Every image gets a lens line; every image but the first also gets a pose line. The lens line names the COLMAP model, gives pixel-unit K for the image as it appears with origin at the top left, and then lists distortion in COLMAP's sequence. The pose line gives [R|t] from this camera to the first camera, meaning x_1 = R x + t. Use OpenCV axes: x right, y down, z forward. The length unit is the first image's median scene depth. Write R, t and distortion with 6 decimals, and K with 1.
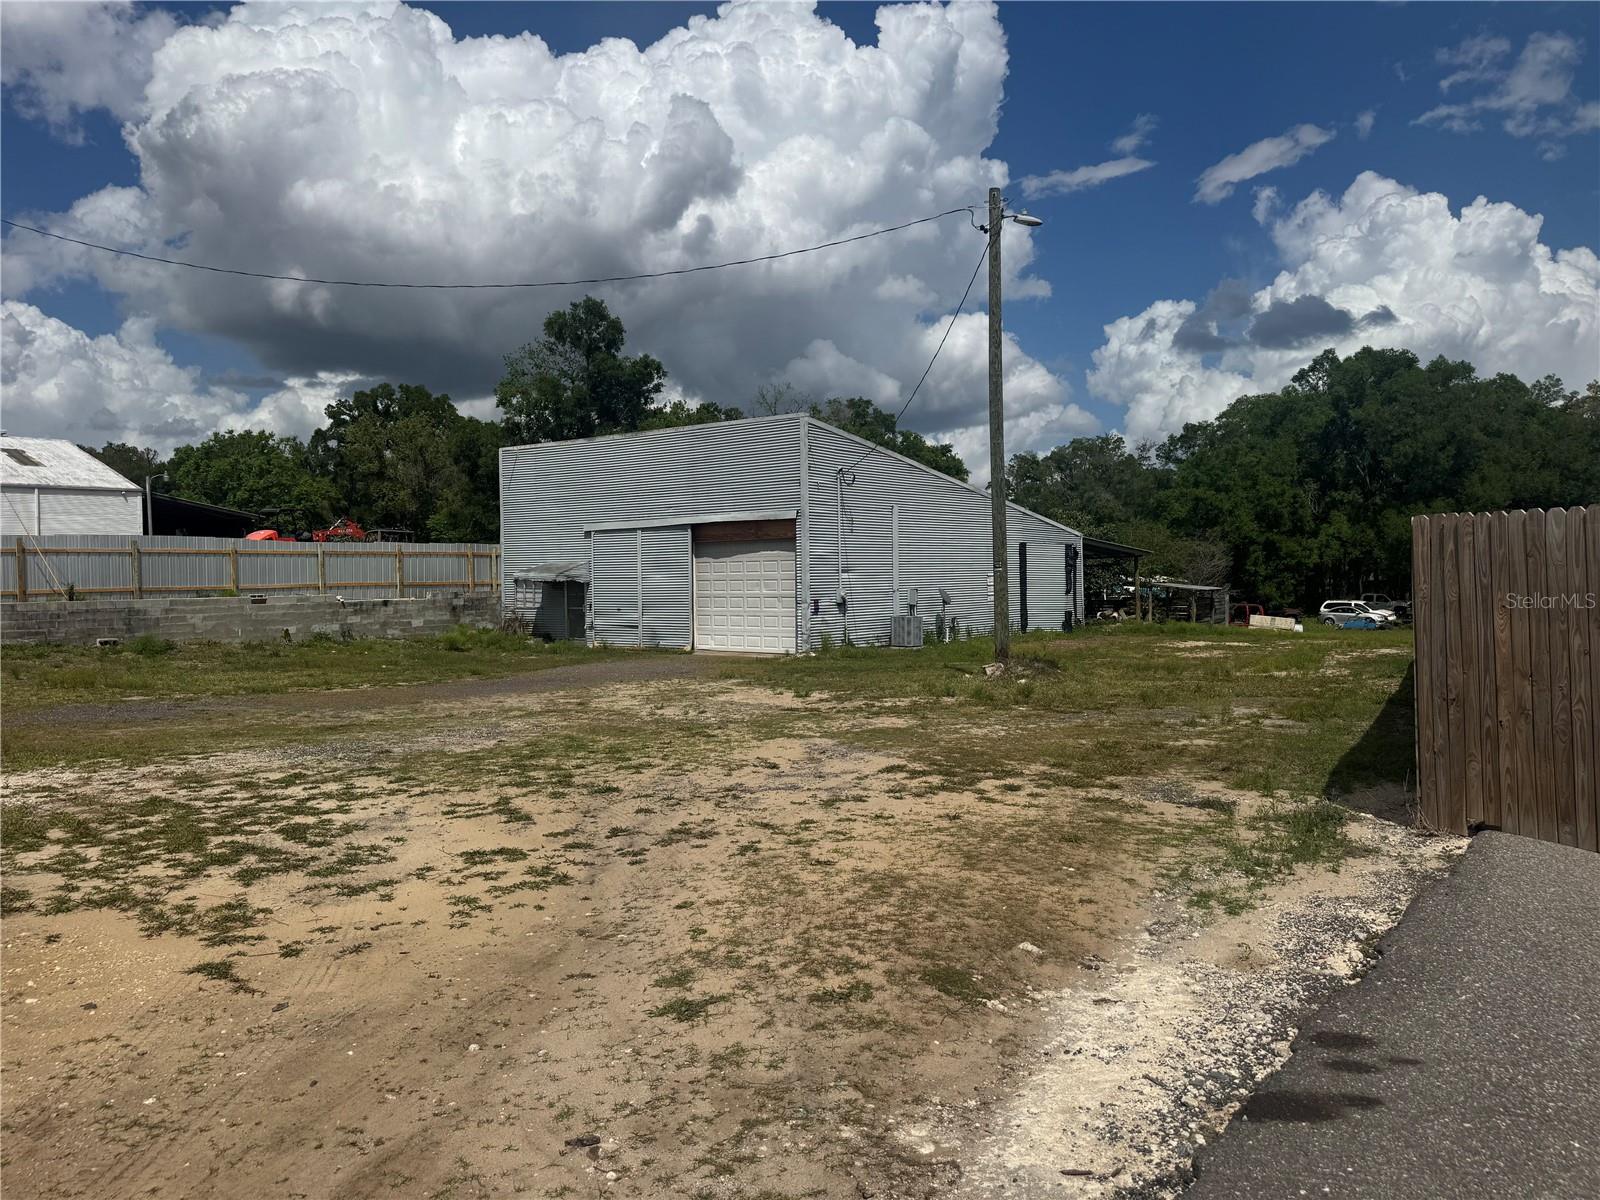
lens RADIAL K [[1116.6, 0, 798.4], [0, 1116.6, 596.1], [0, 0, 1]] dist [0.078746, -0.084346]
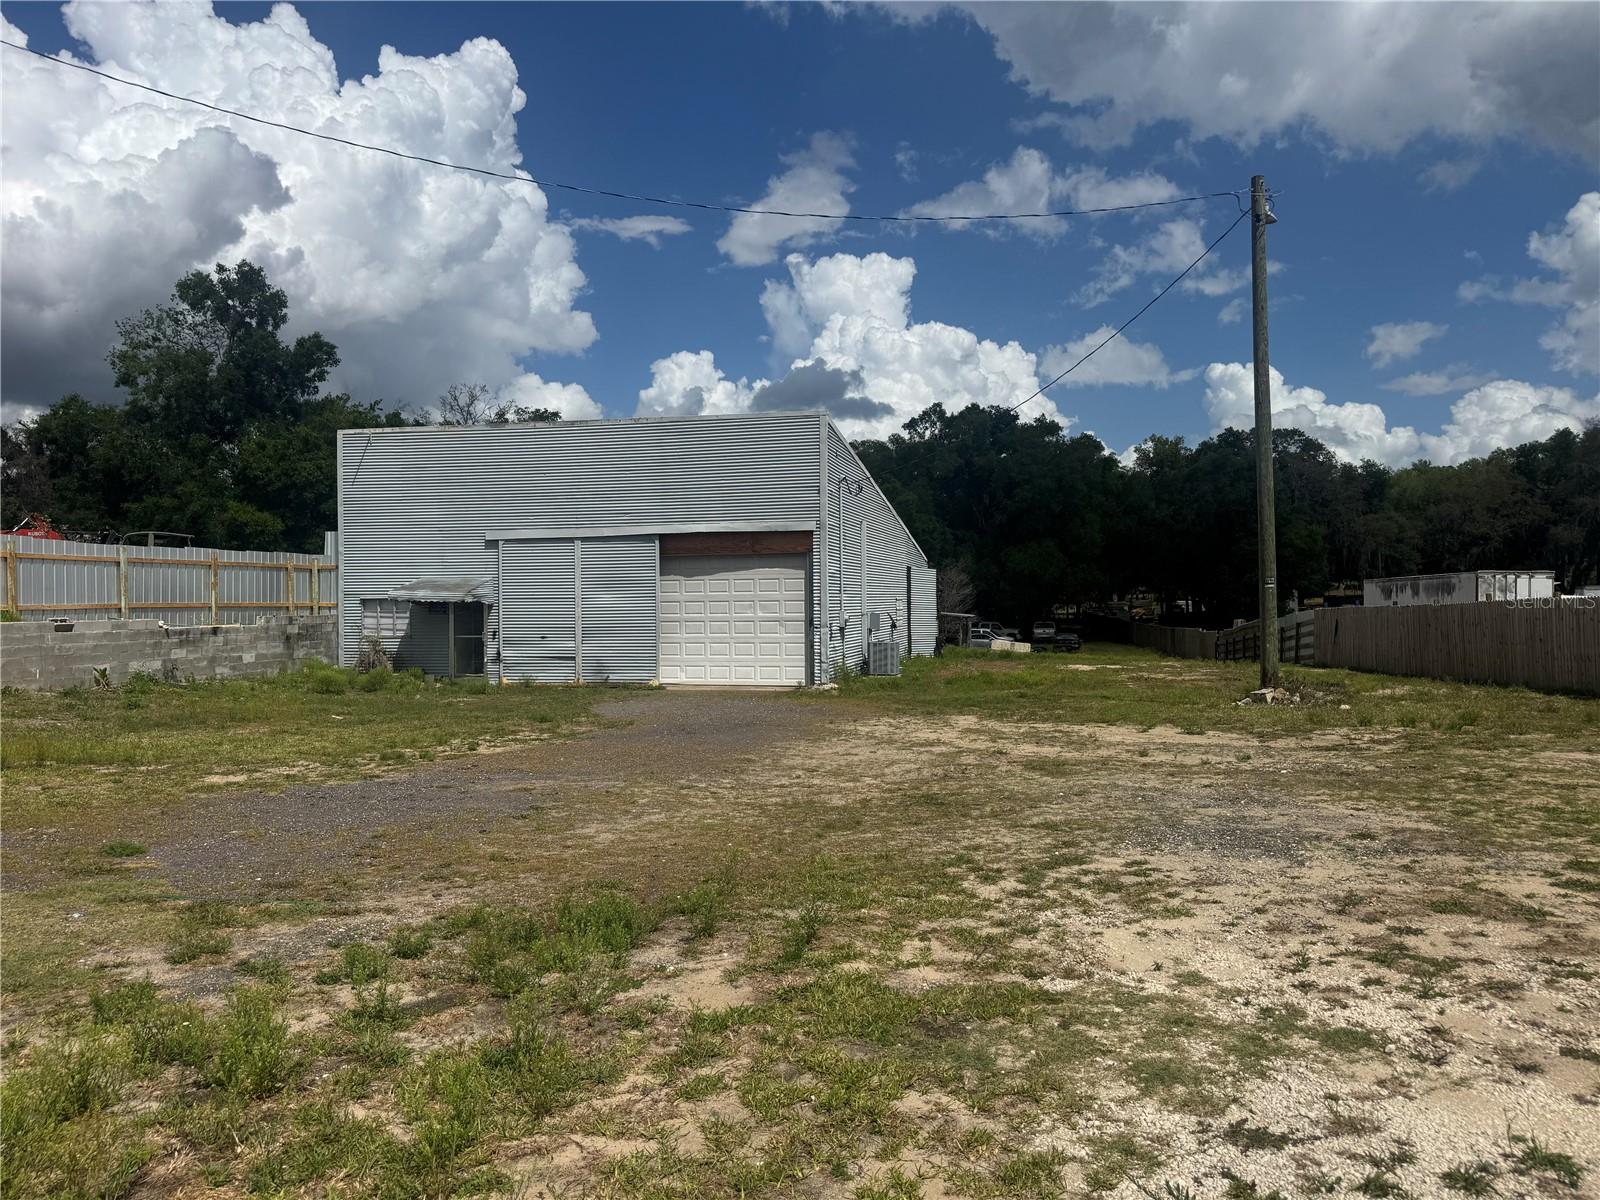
lens RADIAL K [[1116.6, 0, 791.9], [0, 1116.6, 609.1], [0, 0, 1]] dist [0.078746, -0.084346]
pose [[0.912563, 0.003416, 0.408922, -0.310860], [0.003245, 0.999873, -0.015595, 0.004443], [-0.408923, 0.015558, 0.912436, 0.170918]]
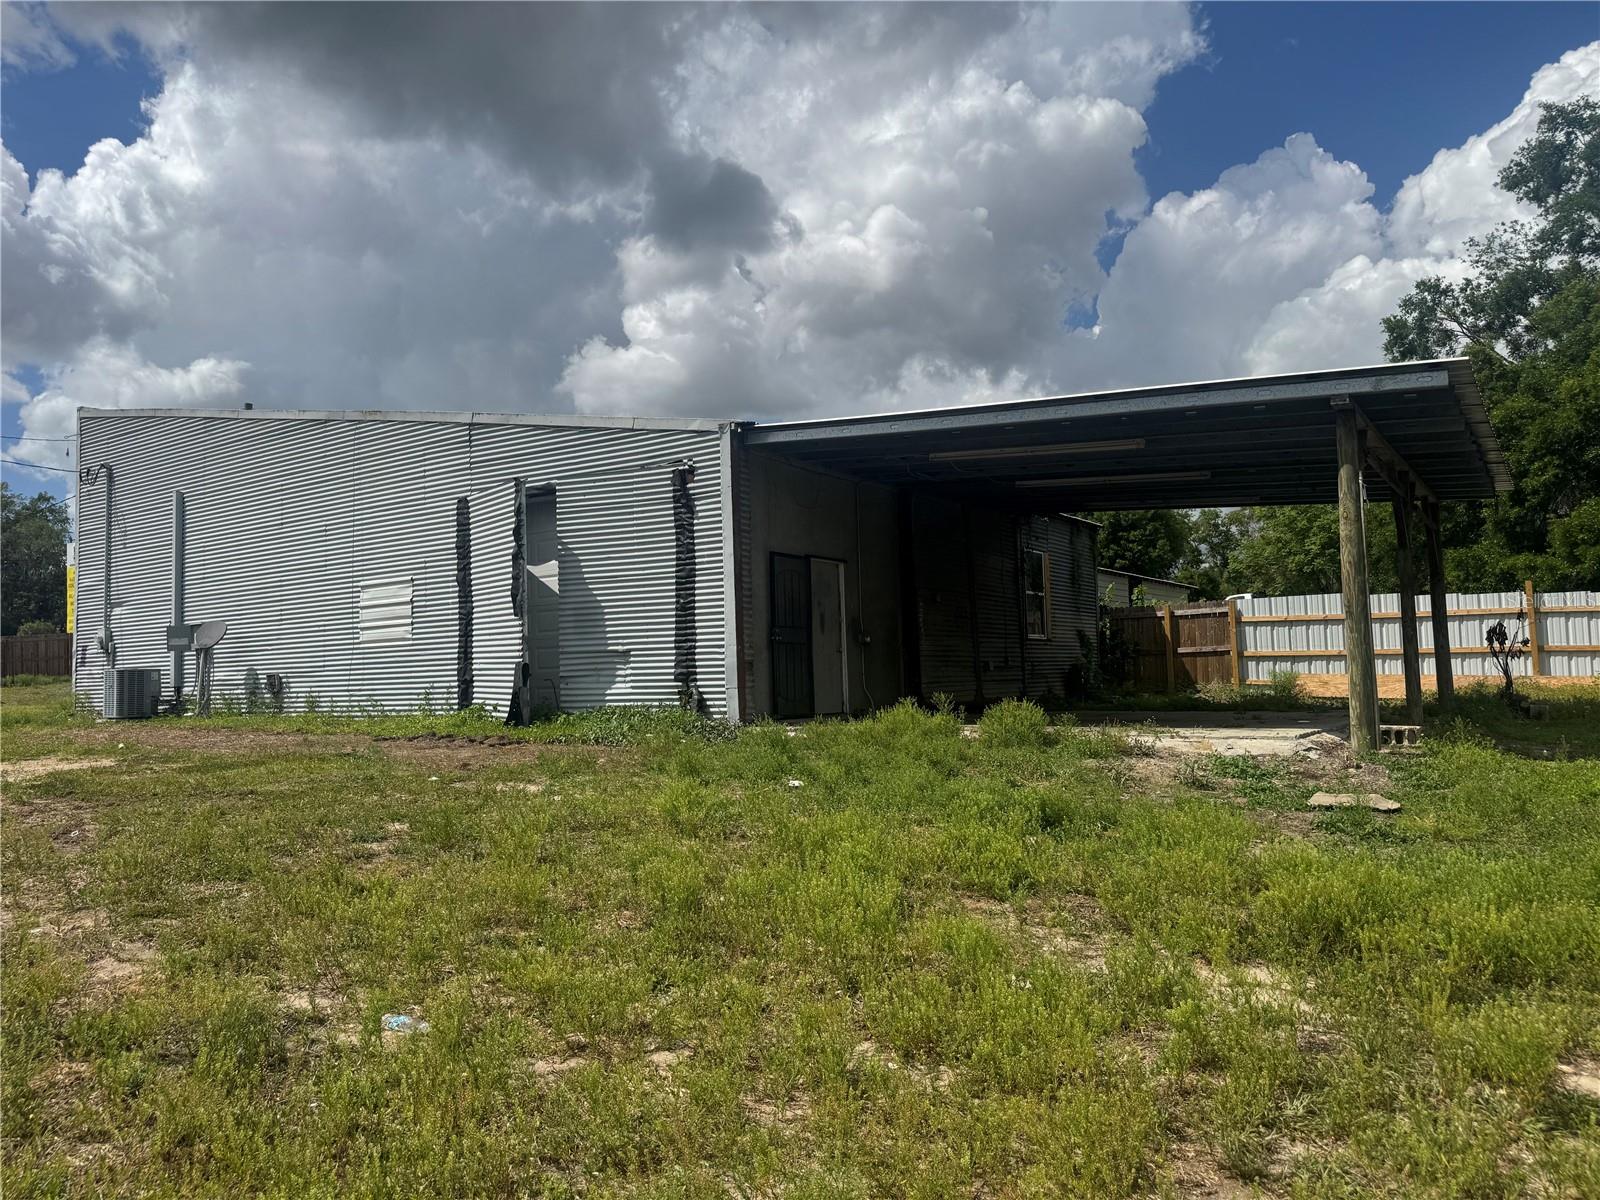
lens RADIAL K [[1116.6, 0, 816.0], [0, 1116.6, 600.0], [0, 0, 1]] dist [0.078746, -0.084346]
pose [[0.065353, -0.059503, -0.996087, 0.677521], [0.005083, 0.998227, -0.059298, 0.017043], [0.997849, -0.001188, 0.065540, 1.199463]]
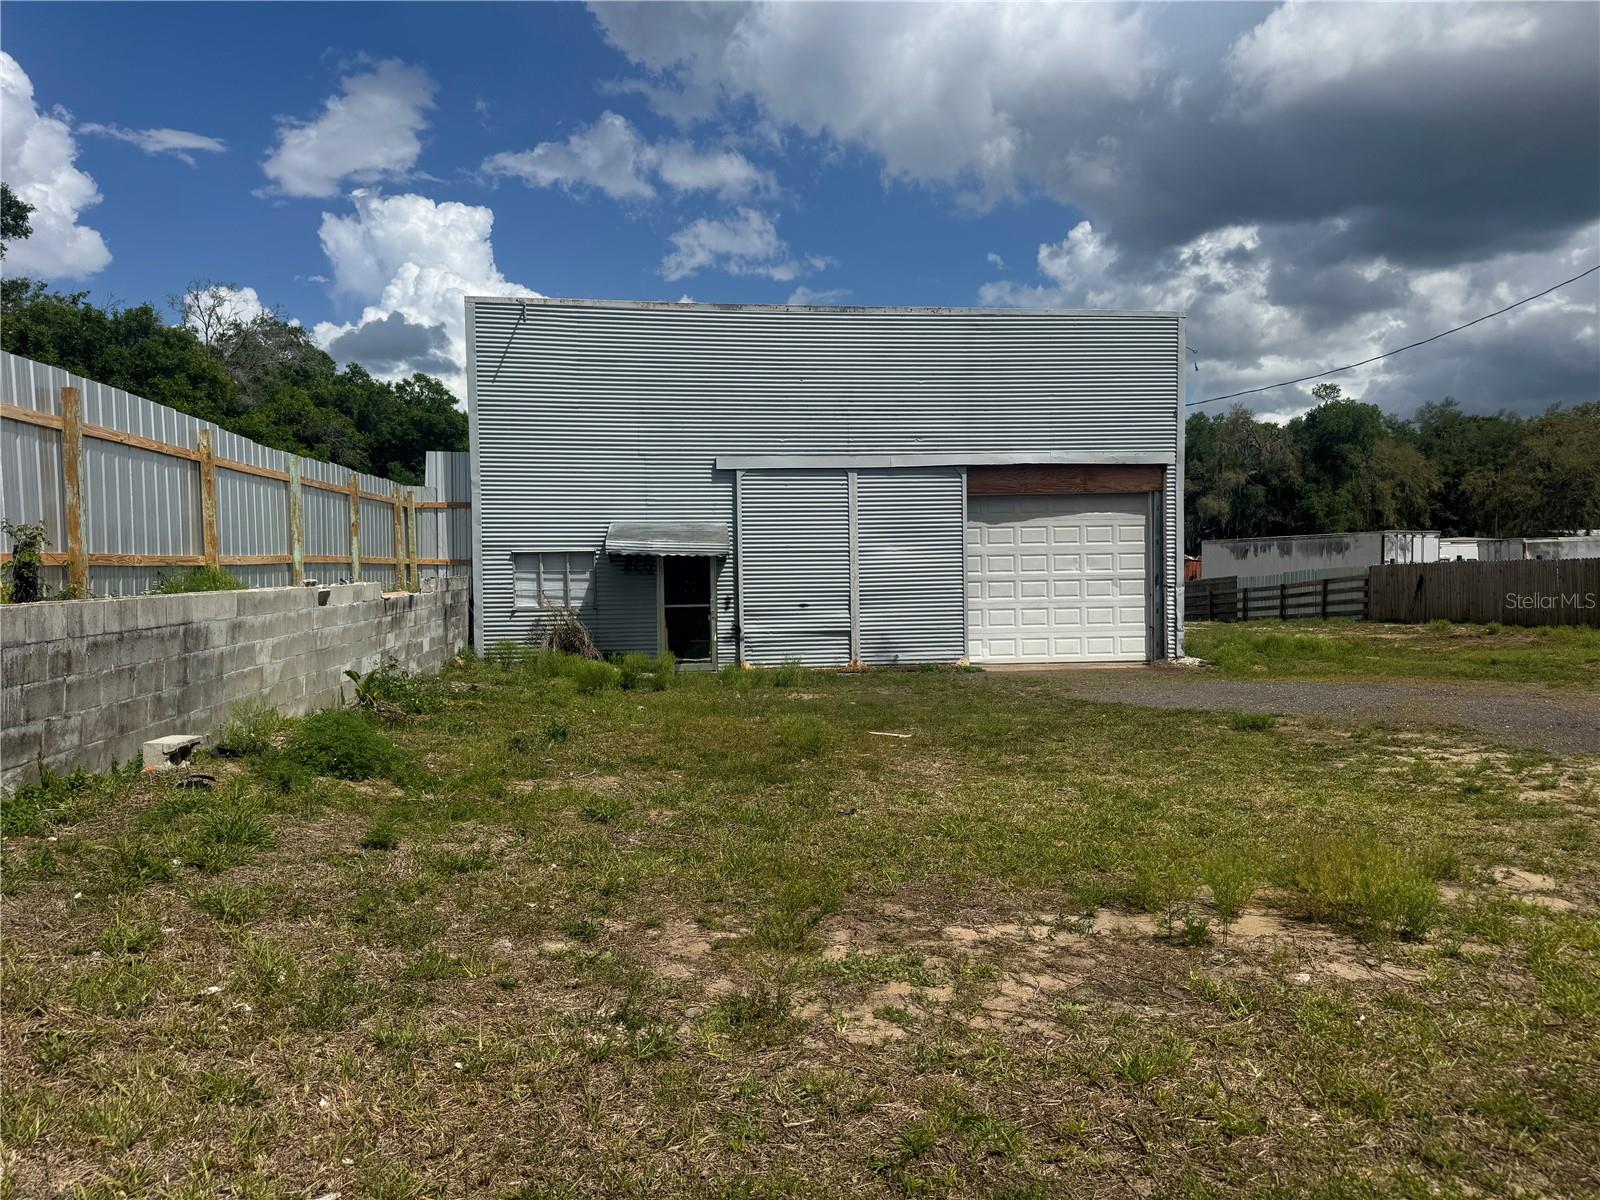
lens RADIAL K [[1116.6, 0, 791.2], [0, 1116.6, 606.1], [0, 0, 1]] dist [0.078746, -0.084346]
pose [[0.704320, -0.021616, 0.709554, -0.551578], [0.015998, 0.999766, 0.014577, 0.003563], [-0.709703, 0.001085, 0.704500, 0.555993]]
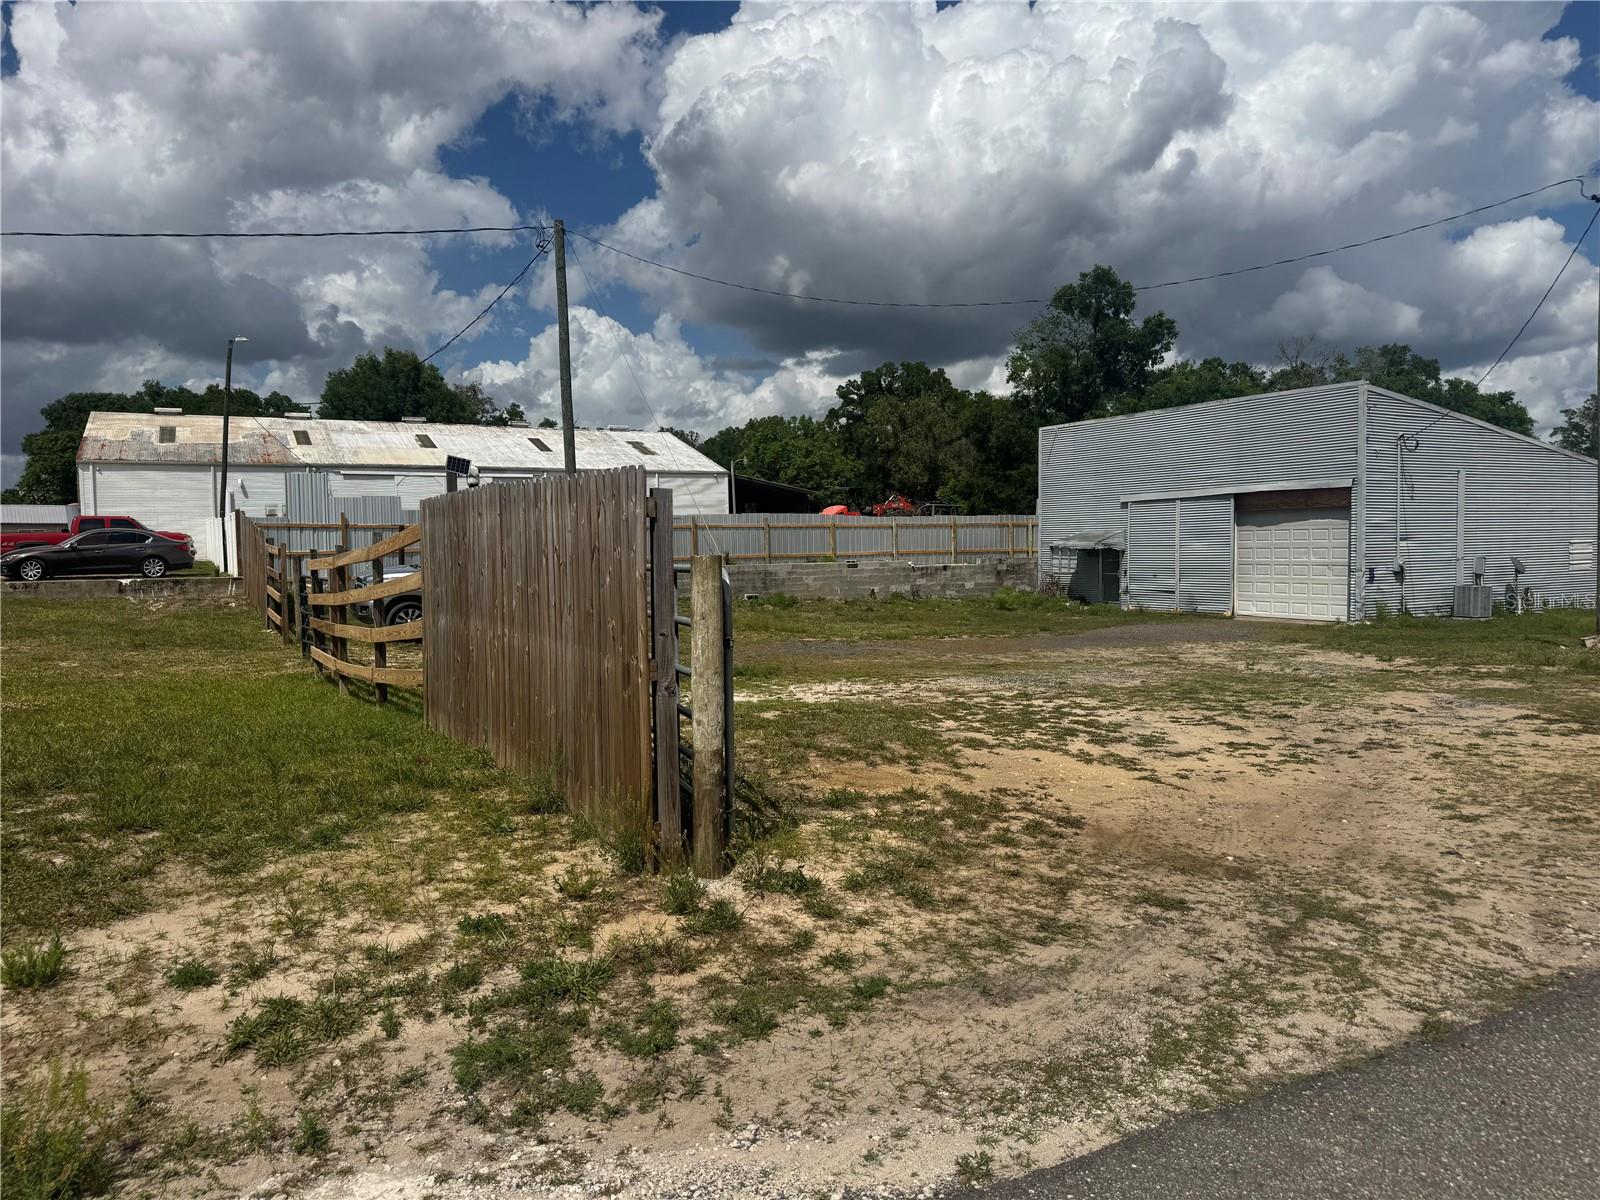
lens RADIAL K [[1116.6, 0, 808.2], [0, 1116.6, 613.6], [0, 0, 1]] dist [0.078746, -0.084346]
pose [[0.920768, 0.024093, -0.389365, -0.043971], [-0.004992, 0.998737, 0.049993, -0.003493], [0.390078, -0.044088, 0.919726, -0.111835]]
